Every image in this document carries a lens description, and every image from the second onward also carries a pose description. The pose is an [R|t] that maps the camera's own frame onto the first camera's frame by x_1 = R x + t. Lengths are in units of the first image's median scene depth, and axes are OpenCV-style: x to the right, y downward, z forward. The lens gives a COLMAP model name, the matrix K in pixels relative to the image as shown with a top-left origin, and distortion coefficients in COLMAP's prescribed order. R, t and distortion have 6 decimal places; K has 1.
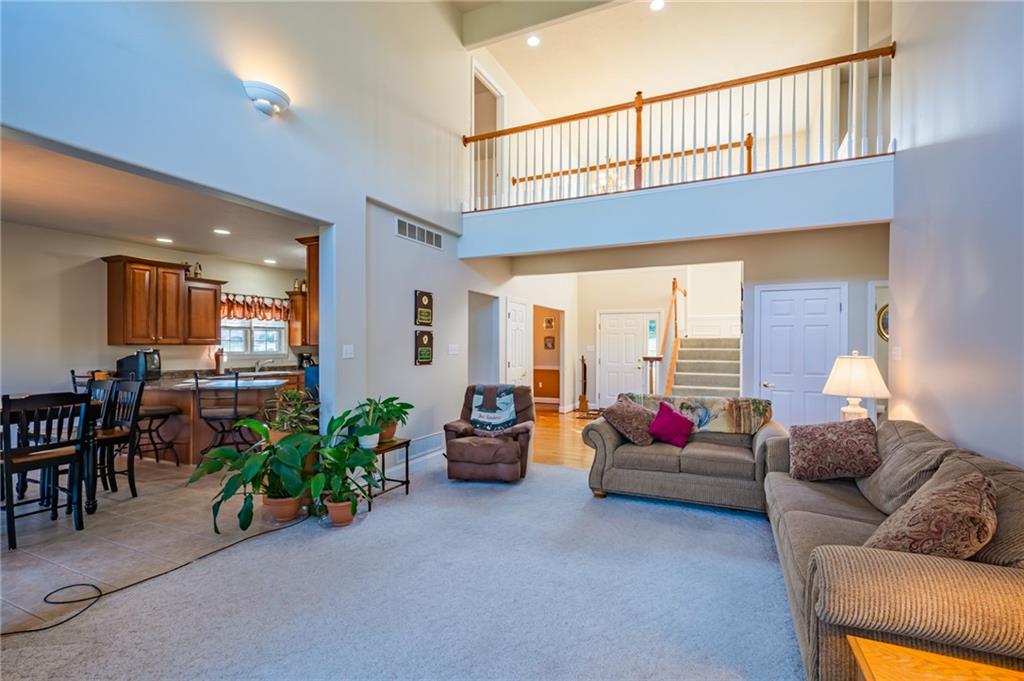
lens RADIAL K [[452.7, 0, 539.2], [0, 452.7, 346.0], [0, 0, 1]] dist [-0.000506, -0.000277]
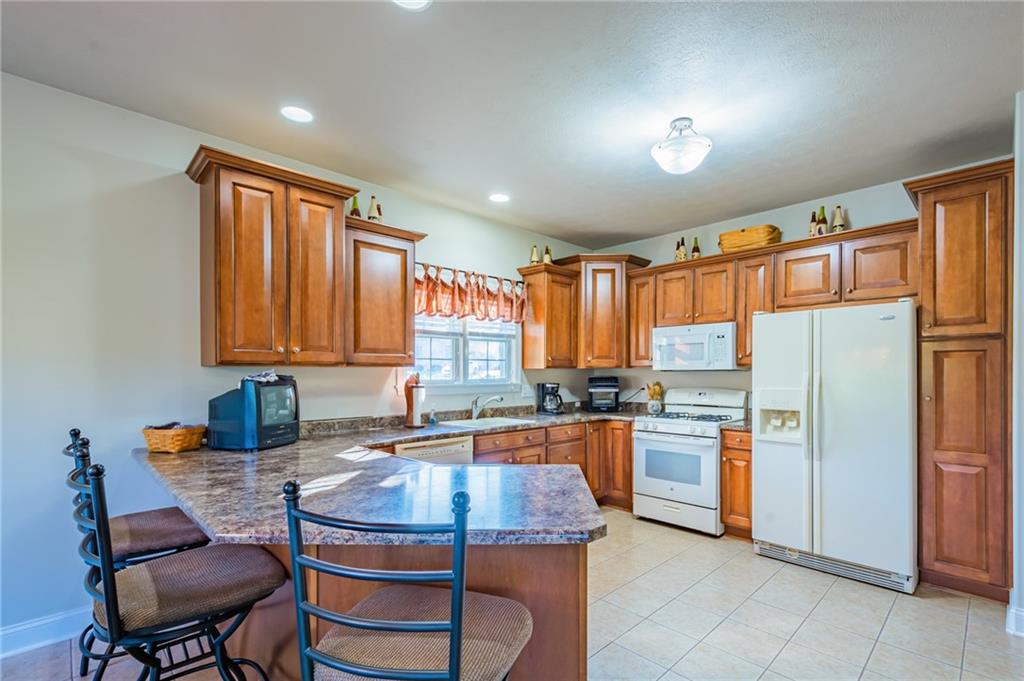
lens RADIAL K [[457.5, 0, 530.6], [0, 457.5, 371.8], [0, 0, 1]] dist [0.000408, -0.000042]
pose [[0.926871, -0.001547, -0.375378, -0.384042], [0.000973, 0.999998, -0.001719, 0.004101], [0.375380, 0.001228, 0.926870, 0.562937]]
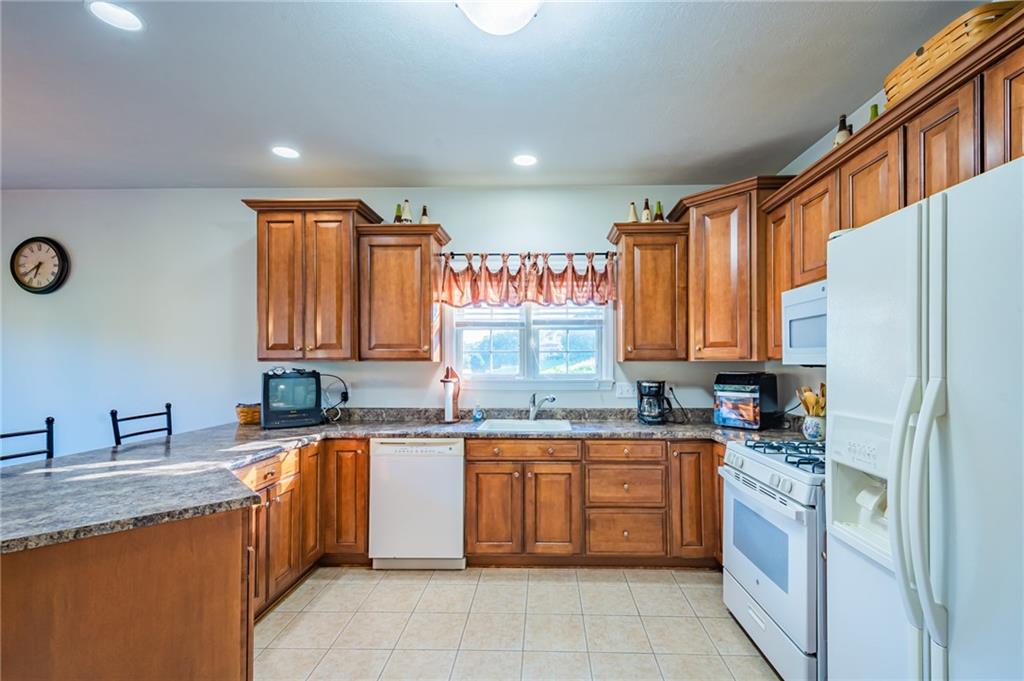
lens RADIAL K [[440.0, 0, 536.7], [0, 440.0, 356.9], [0, 0, 1]] dist [0.009066, -0.000162]
pose [[0.377930, -0.010154, -0.925779, -0.221578], [0.000104, 0.999940, -0.010924, -0.001228], [0.925834, 0.004032, 0.377908, 0.876566]]
